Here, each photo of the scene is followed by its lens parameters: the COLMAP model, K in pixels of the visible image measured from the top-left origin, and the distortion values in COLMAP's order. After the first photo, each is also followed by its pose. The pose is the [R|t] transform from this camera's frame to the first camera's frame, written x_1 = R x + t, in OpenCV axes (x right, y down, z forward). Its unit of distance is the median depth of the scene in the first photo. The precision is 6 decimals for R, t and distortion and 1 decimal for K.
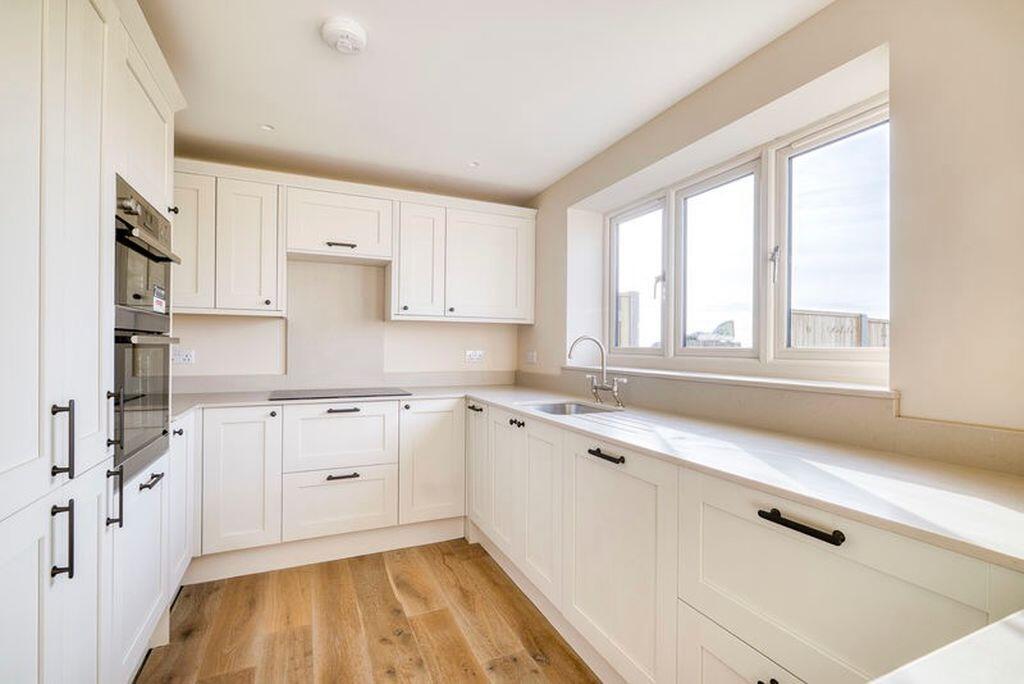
lens RADIAL K [[465.4, 0, 508.3], [0, 465.4, 347.8], [0, 0, 1]] dist [-0.015188, -0.000099]
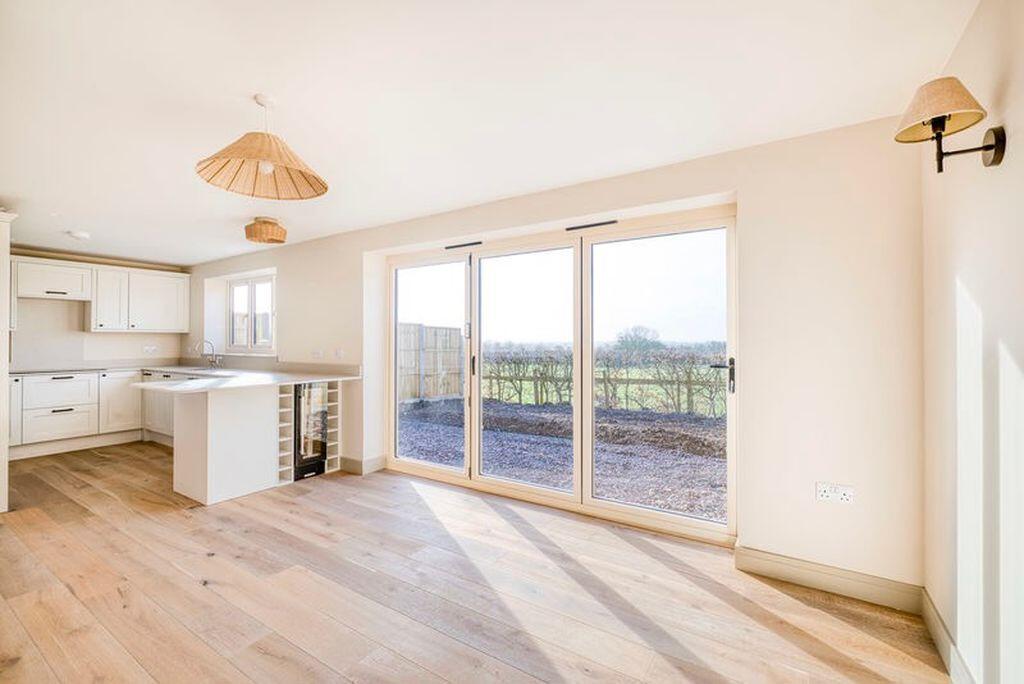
lens RADIAL K [[439.6, 0, 515.5], [0, 439.6, 338.5], [0, 0, 1]] dist [-0.005189, 0.001207]
pose [[0.832727, -0.006402, 0.553646, 0.216718], [0.009083, 0.999957, -0.002099, -0.013624], [-0.553609, 0.006777, 0.832749, -1.562170]]
